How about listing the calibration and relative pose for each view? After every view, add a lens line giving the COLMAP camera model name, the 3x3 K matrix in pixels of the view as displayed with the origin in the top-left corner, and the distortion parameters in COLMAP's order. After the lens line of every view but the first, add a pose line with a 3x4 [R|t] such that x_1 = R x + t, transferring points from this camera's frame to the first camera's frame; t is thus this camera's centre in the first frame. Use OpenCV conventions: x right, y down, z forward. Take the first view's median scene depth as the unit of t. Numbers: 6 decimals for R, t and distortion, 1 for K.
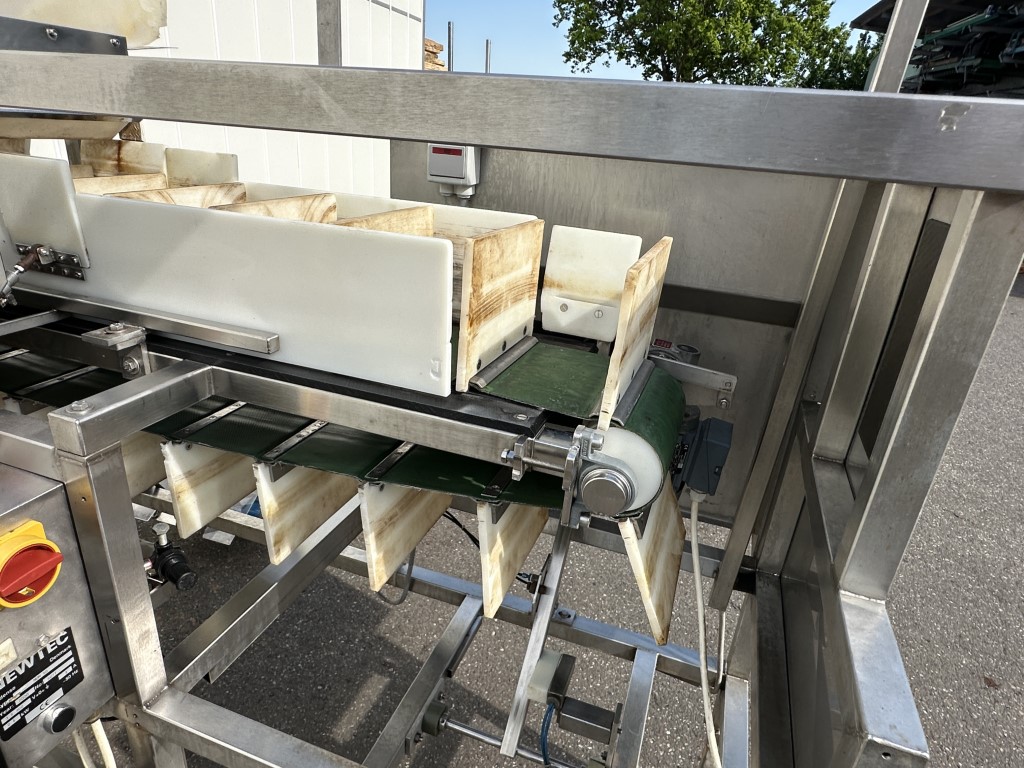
lens RADIAL K [[622.2, 0, 500.0], [0, 622.2, 397.8], [0, 0, 1]] dist [-0.003488, 0.000665]
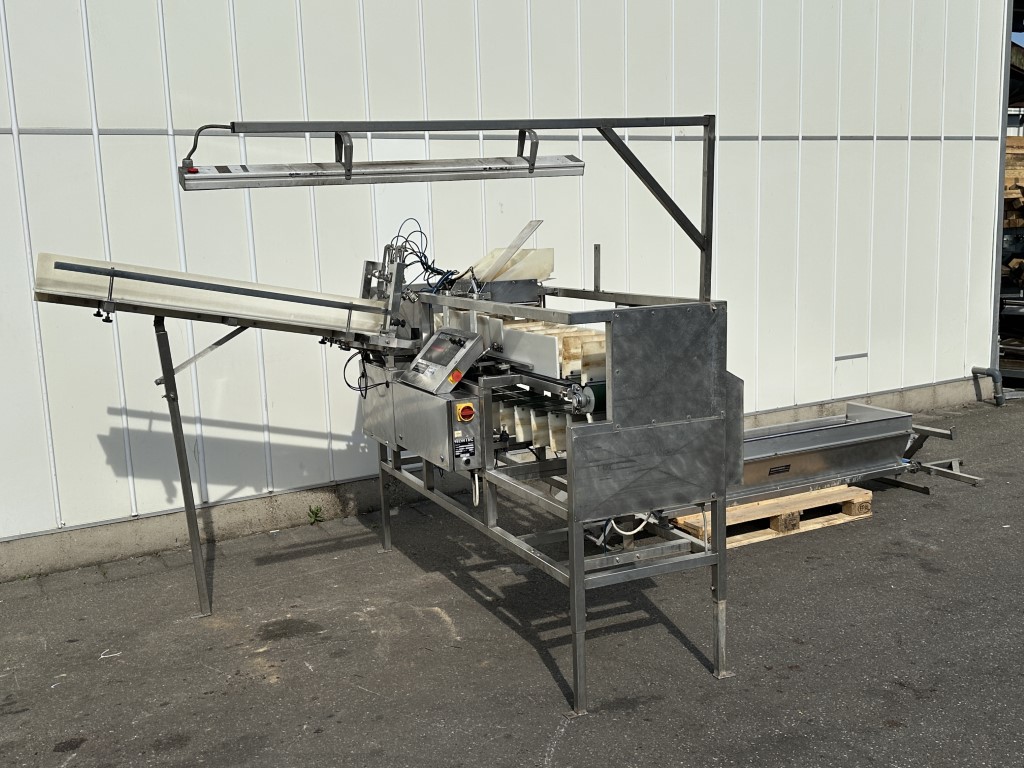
lens RADIAL K [[1038.8, 0, 512.0], [0, 1038.8, 384.0], [0, 0, 1]] dist [0.132277, -0.282563]
pose [[0.711690, 0.016745, -0.702295, 0.051328], [-0.204422, 0.961389, -0.184234, 0.015455], [0.672094, 0.274682, 0.687634, -0.043137]]
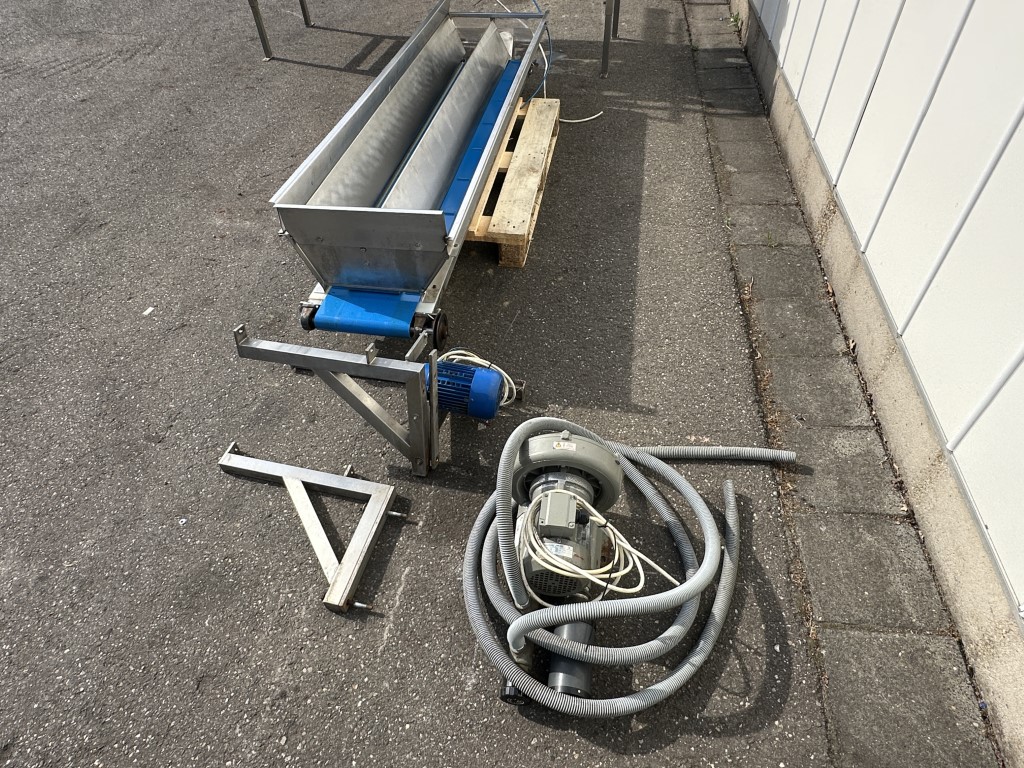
lens RADIAL K [[622.2, 0, 500.0], [0, 622.2, 397.8], [0, 0, 1]] dist [-0.003488, 0.000665]
pose [[-0.991563, 0.078339, -0.103275, -0.009528], [-0.072360, 0.326509, 0.942420, -0.043461], [0.107548, 0.941942, -0.318086, 0.095611]]
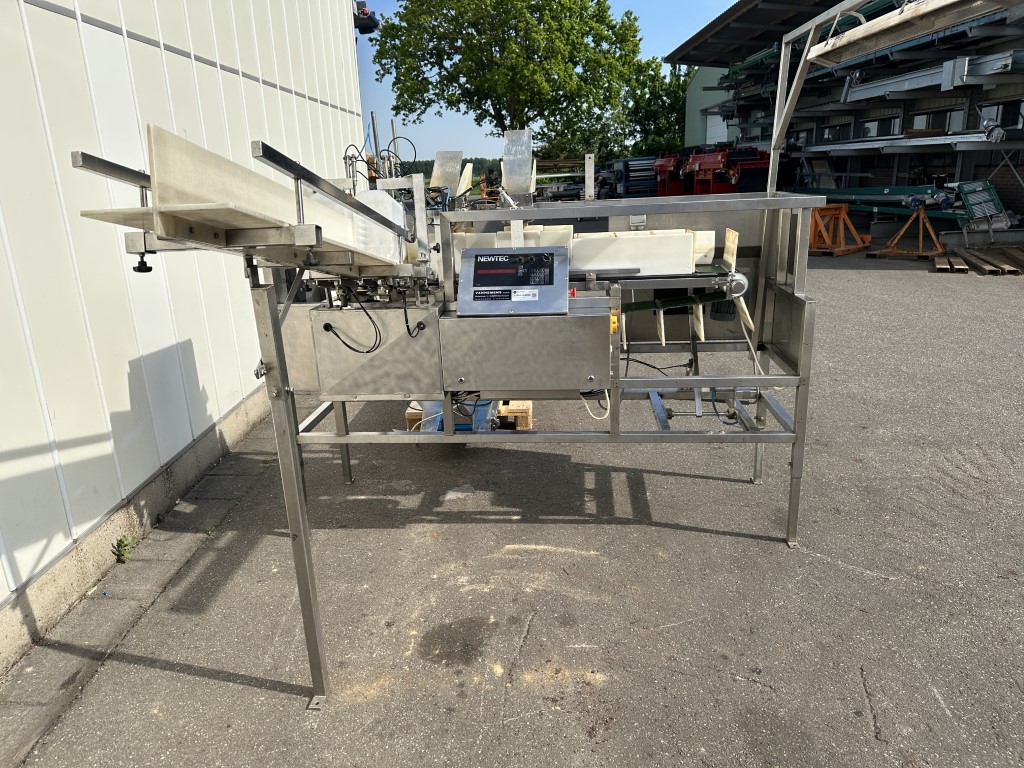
lens RADIAL K [[712.0, 0, 514.1], [0, 712.0, 386.2], [0, 0, 1]] dist [0.001701, -0.003214]
pose [[0.960580, -0.173522, 0.217200, -0.029165], [0.198972, 0.974764, -0.101220, 0.011801], [-0.194155, 0.140447, 0.970865, -0.038950]]
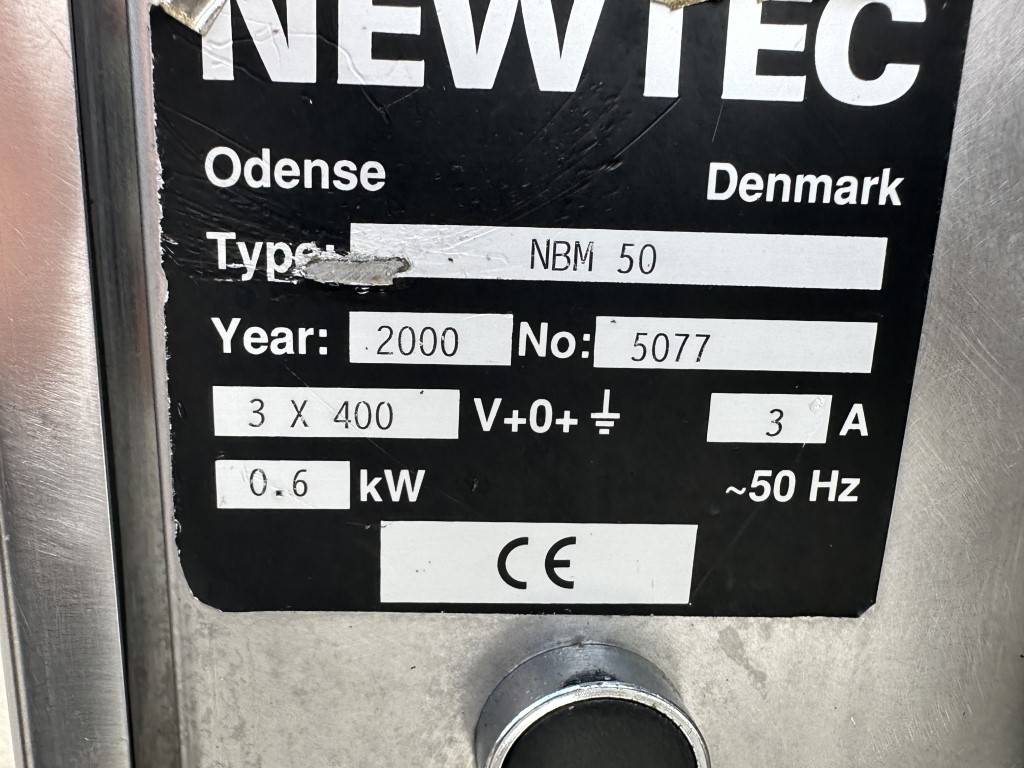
lens RADIAL K [[978.7, 0, 512.0], [0, 978.7, 384.0], [0, 0, 1]] dist [-0.000489, -0.000023]
pose [[0.413241, 0.208983, -0.886317, -0.007485], [-0.381523, 0.923499, 0.039868, 0.005936], [0.826845, 0.321675, 0.461360, 0.011650]]
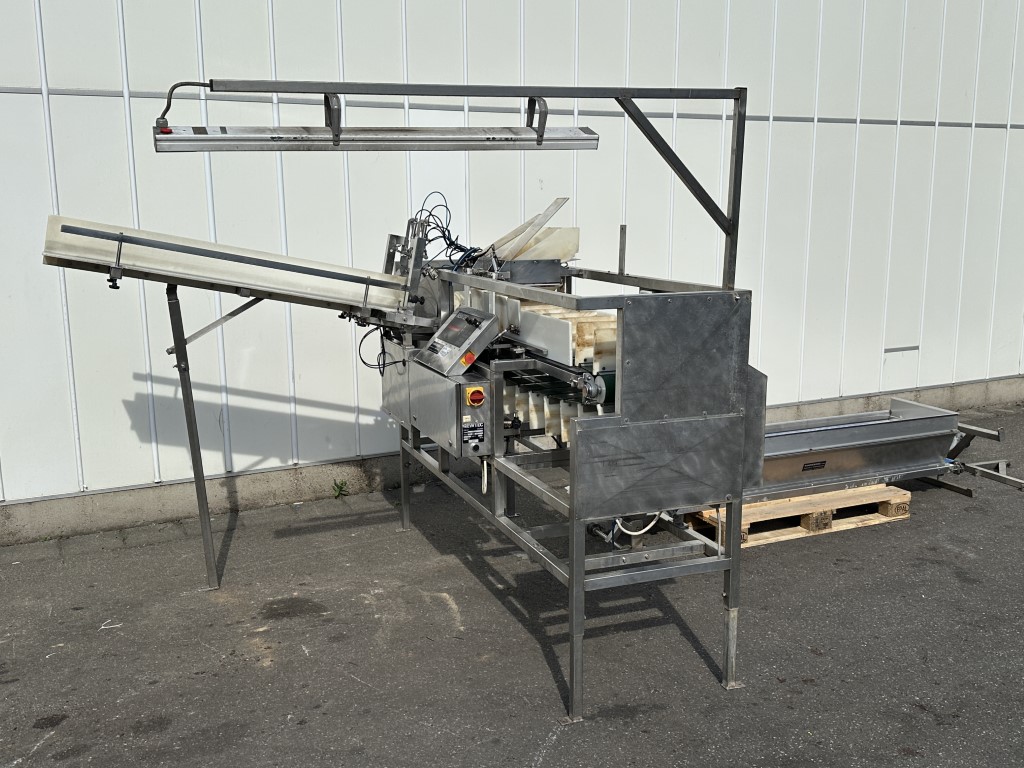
lens RADIAL K [[1003.6, 0, 520.9], [0, 1003.6, 384.6], [0, 0, 1]] dist [0.123839, -0.257835]
pose [[0.670689, 0.064201, -0.738955, 0.049487], [-0.252068, 0.956684, -0.145664, 0.012562], [0.697594, 0.283962, 0.657821, -0.036346]]
